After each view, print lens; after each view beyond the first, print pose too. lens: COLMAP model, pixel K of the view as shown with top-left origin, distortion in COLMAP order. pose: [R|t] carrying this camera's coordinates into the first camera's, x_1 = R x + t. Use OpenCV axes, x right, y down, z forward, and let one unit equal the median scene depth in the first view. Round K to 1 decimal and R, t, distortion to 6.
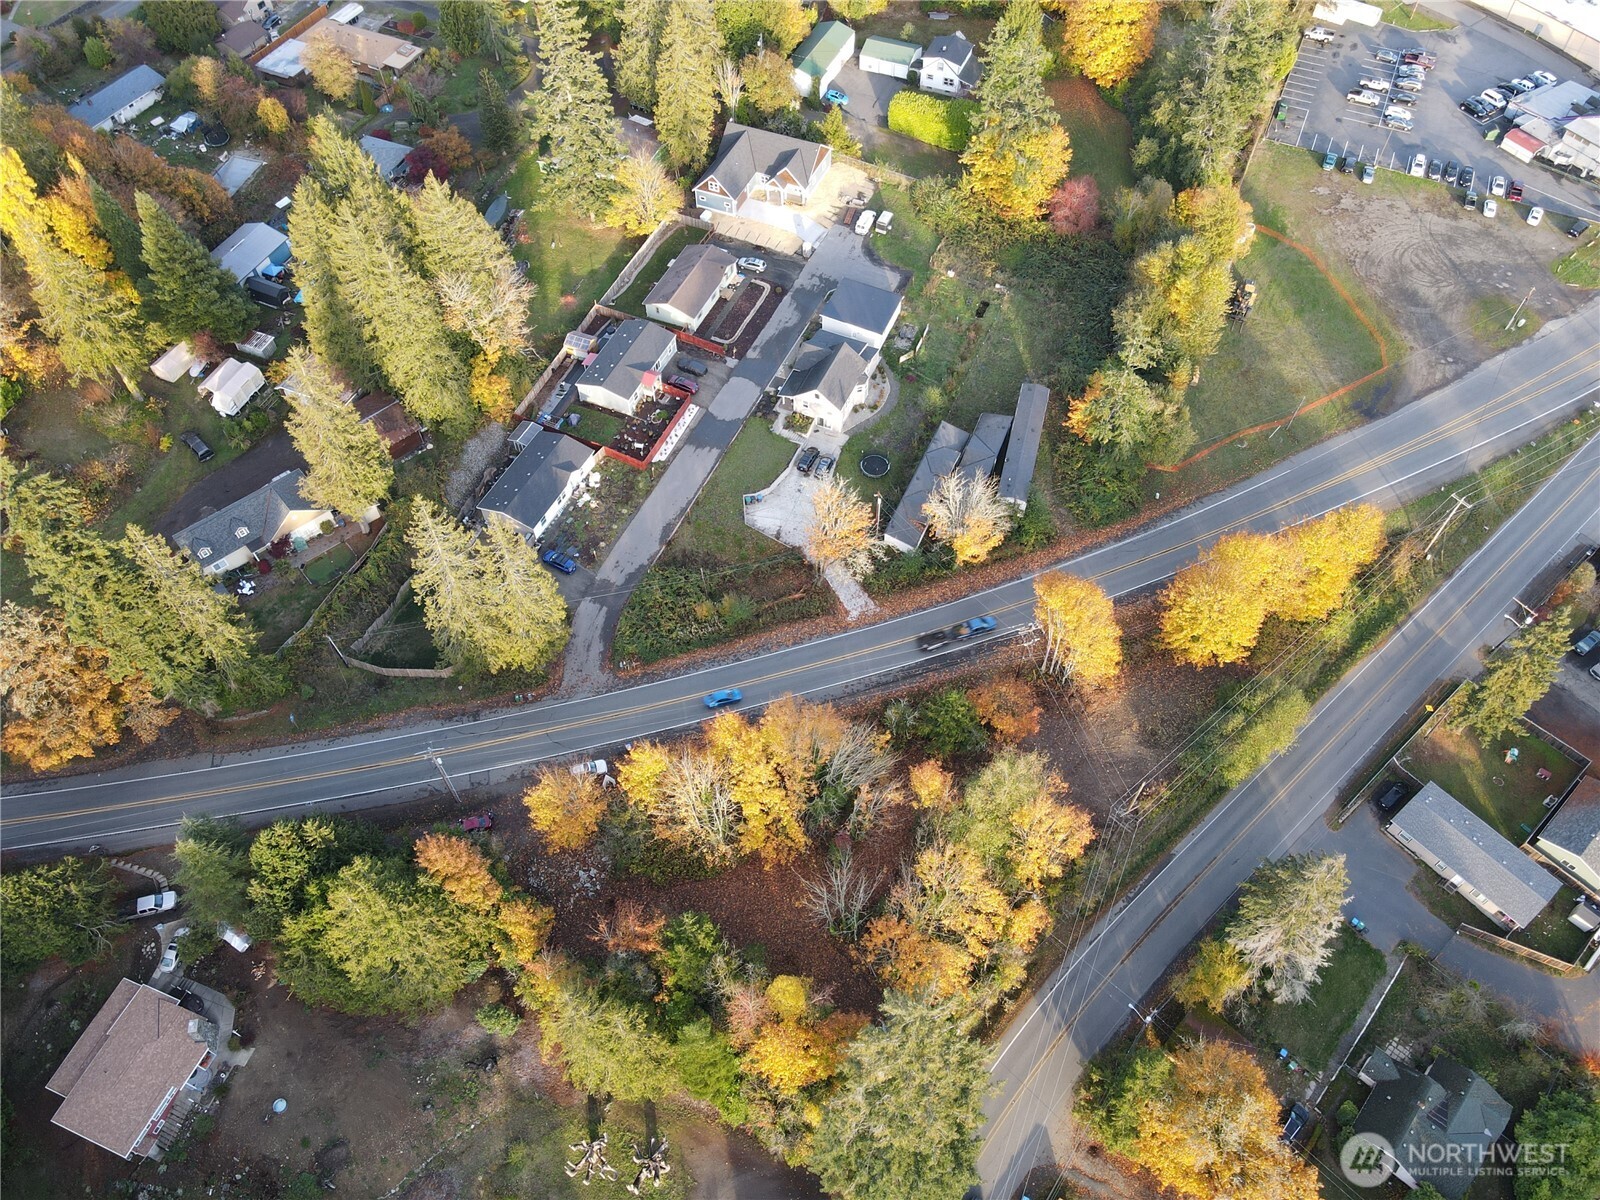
lens RADIAL K [[1168.2, 0, 803.5], [0, 1168.2, 596.8], [0, 0, 1]] dist [0.000511, 0.028407]
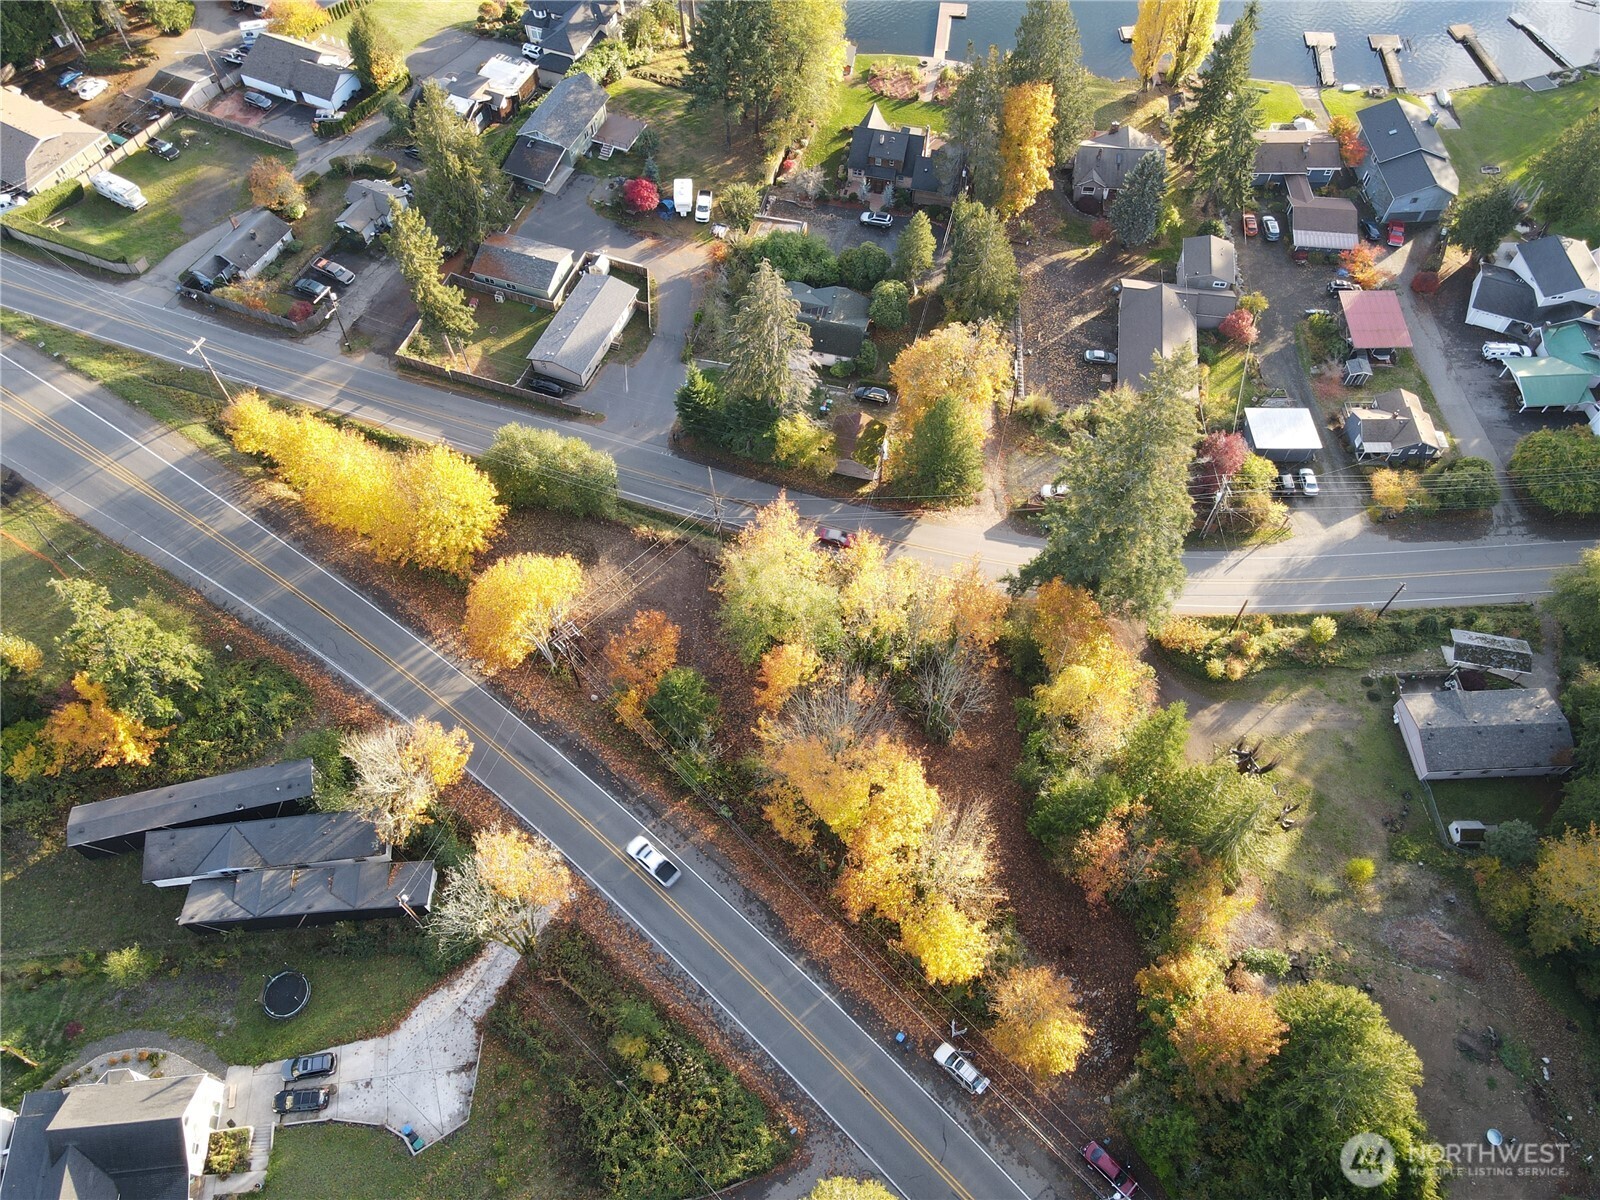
lens RADIAL K [[1168.0, 0, 806.1], [0, 1168.0, 590.8], [0, 0, 1]] dist [-0.002155, 0.040192]
pose [[-0.475719, -0.748008, 0.462791, -0.213103], [0.719708, -0.028536, 0.693690, -0.357662], [-0.505679, 0.663076, 0.551923, 0.367083]]
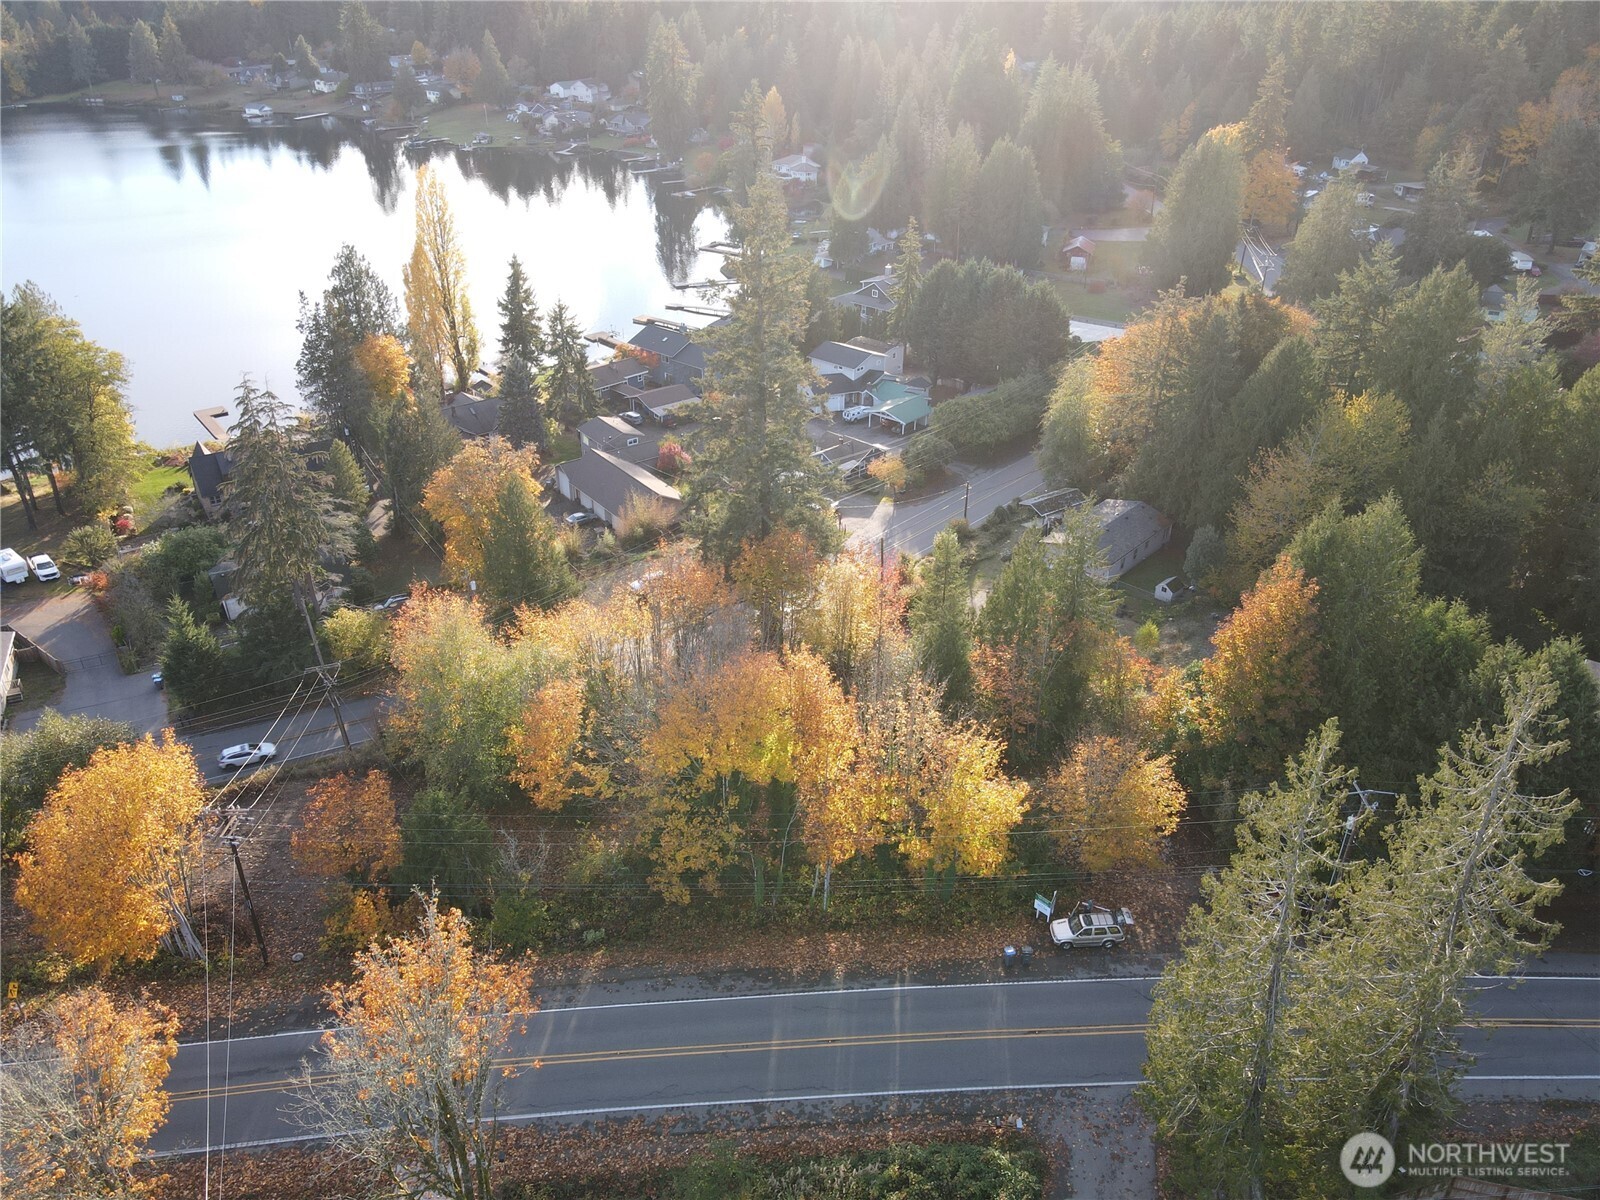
lens RADIAL K [[1168.2, 0, 803.5], [0, 1168.2, 596.8], [0, 0, 1]] dist [0.000511, 0.028407]
pose [[-0.959927, -0.145271, 0.239659, -0.137691], [0.224858, 0.111170, 0.968029, -0.363136], [-0.167269, 0.983126, -0.074050, 0.760137]]
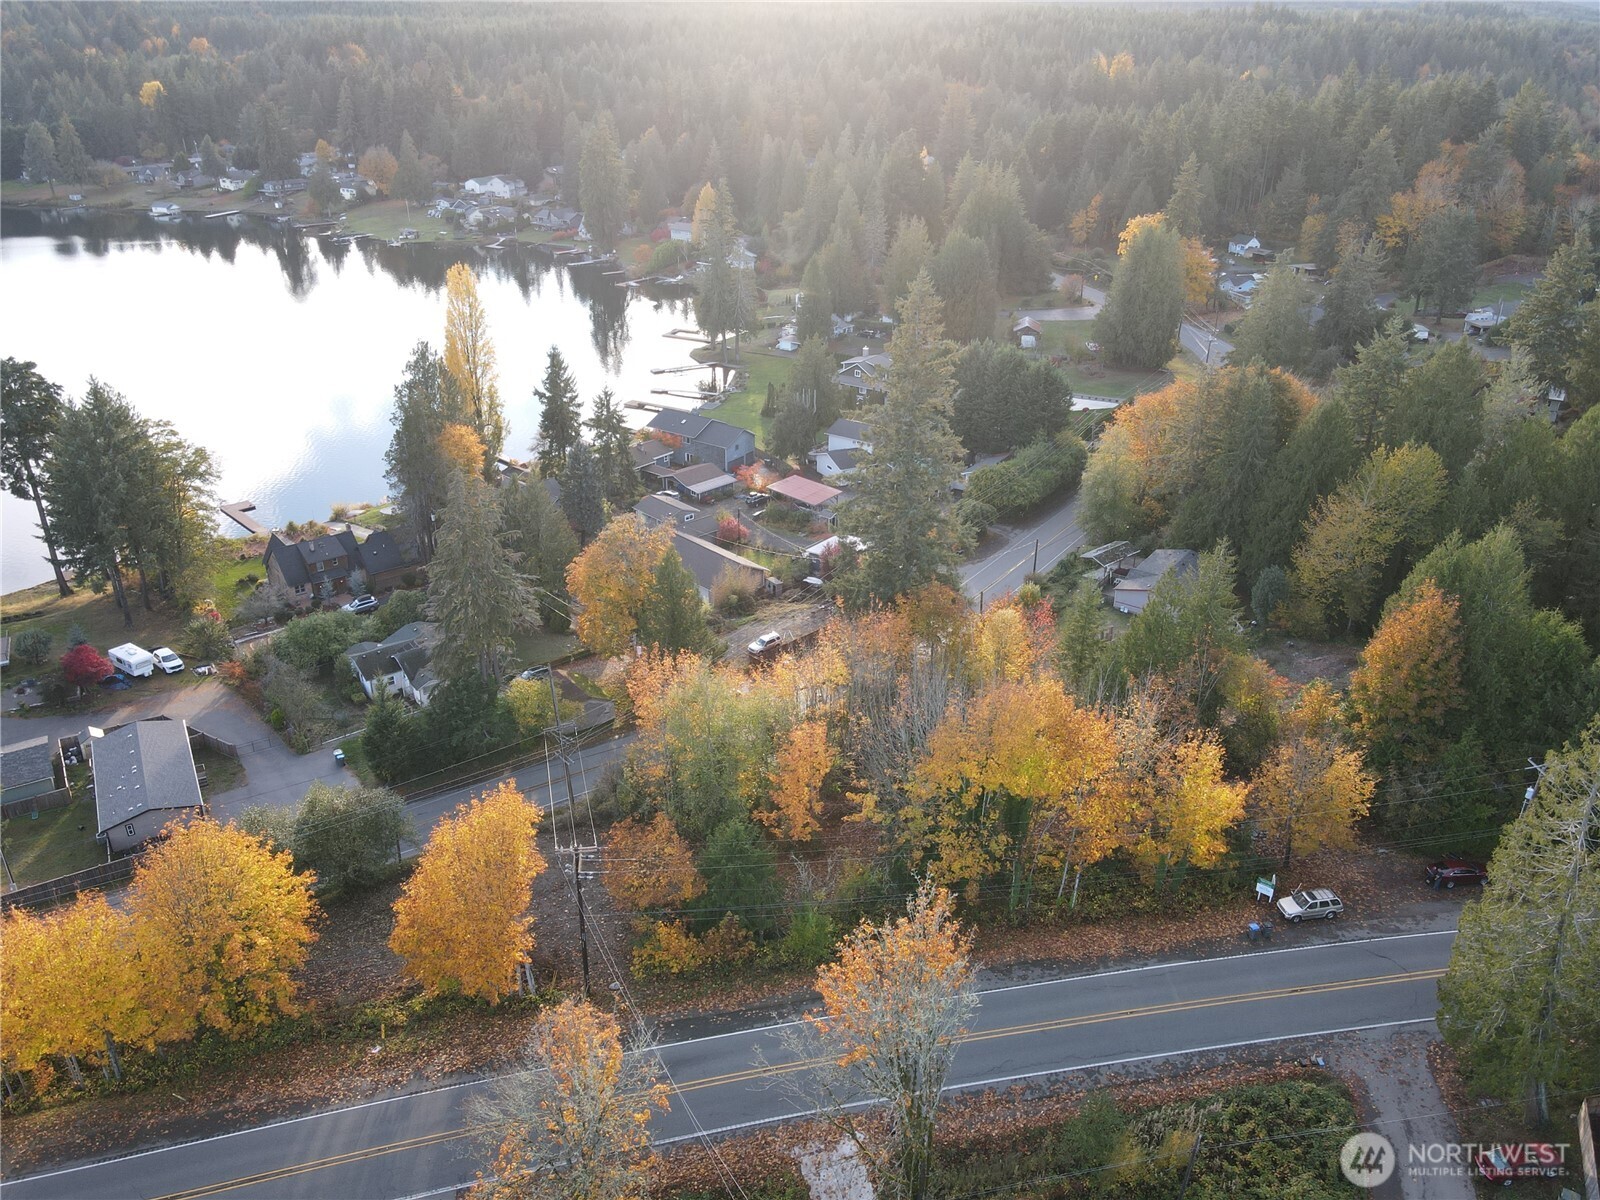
lens RADIAL K [[1172.5, 0, 803.1], [0, 1172.5, 594.3], [0, 0, 1]] dist [-0.001037, 0.032168]
pose [[-0.986270, -0.082930, 0.142809, 0.011323], [0.127260, 0.169451, 0.977288, -0.457964], [-0.105246, 0.982043, -0.156571, 0.805773]]
